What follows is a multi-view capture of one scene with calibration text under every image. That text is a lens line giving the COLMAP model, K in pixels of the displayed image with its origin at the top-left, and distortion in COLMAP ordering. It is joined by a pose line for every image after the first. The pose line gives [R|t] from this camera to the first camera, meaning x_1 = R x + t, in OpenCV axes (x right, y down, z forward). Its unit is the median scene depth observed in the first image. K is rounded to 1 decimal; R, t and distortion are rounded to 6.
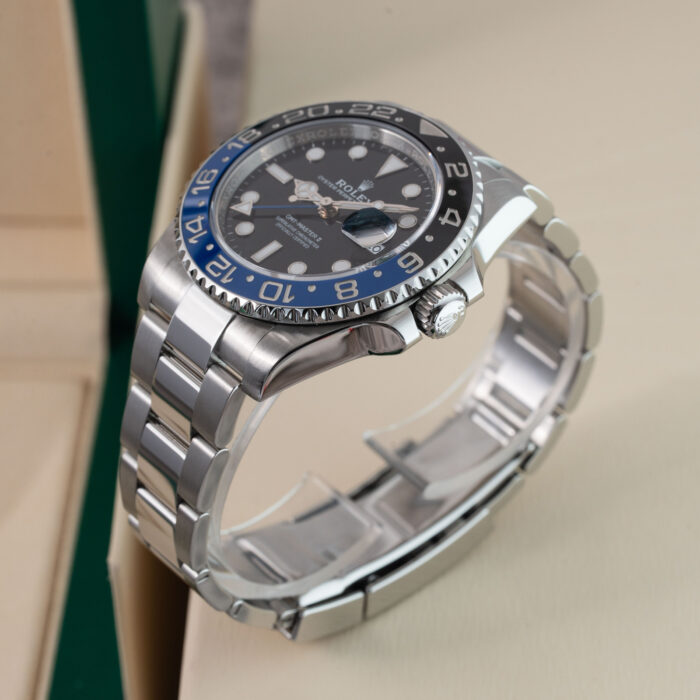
lens RADIAL K [[3734.0, 0, 350.0], [0, 3734.0, 350.0], [0, 0, 1]] dist [-0.159856, -7.024487]
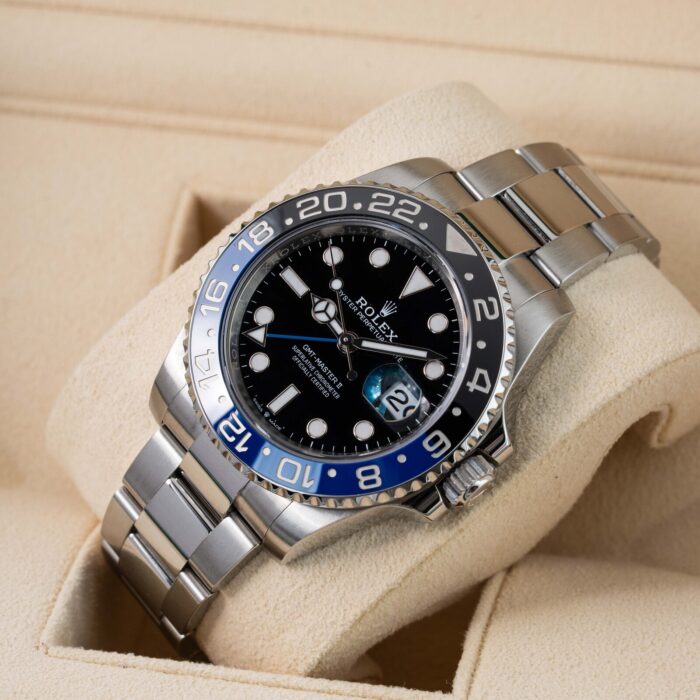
lens RADIAL K [[3734.0, 0, 350.0], [0, 3734.0, 350.0], [0, 0, 1]] dist [-0.159856, -7.024487]
pose [[0.999278, -0.017860, -0.033542, 0.025658], [0.032258, 0.865232, 0.500333, -0.500438], [0.020085, -0.501053, 0.865183, 0.198075]]
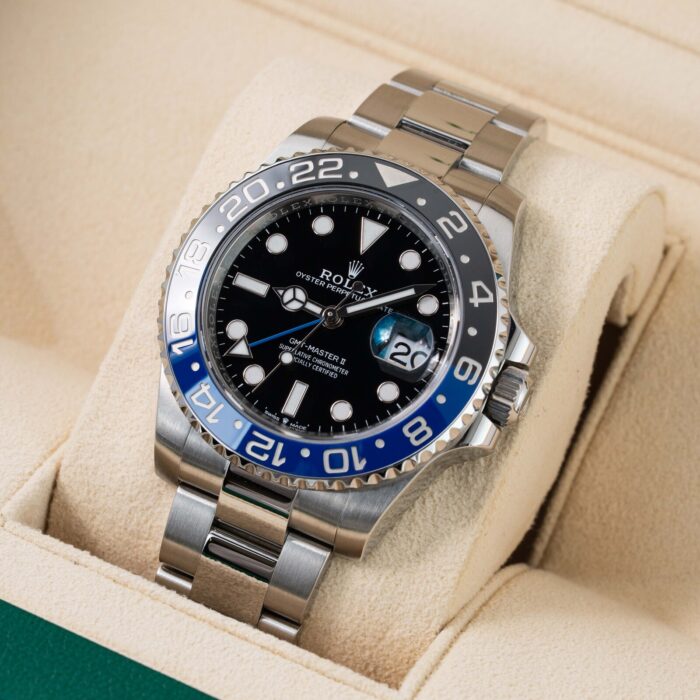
lens RADIAL K [[3734.0, 0, 350.0], [0, 3734.0, 350.0], [0, 0, 1]] dist [-0.159856, -7.024487]
pose [[0.898078, -0.416095, 0.142550, -0.131149], [0.311468, 0.830478, 0.461838, -0.437925], [-0.310553, -0.370367, 0.875434, 0.224494]]
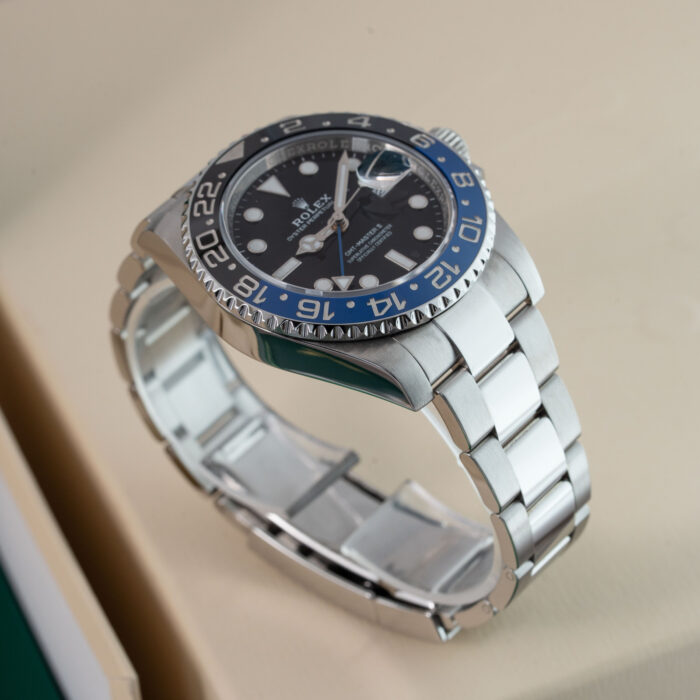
lens RADIAL K [[3734.0, 0, 350.0], [0, 3734.0, 350.0], [0, 0, 1]] dist [-0.159856, -7.024487]
pose [[-0.194700, -0.600136, 0.775841, -0.798502], [0.730010, 0.439633, 0.523267, -0.541214], [-0.655117, 0.668252, 0.352508, 0.671510]]
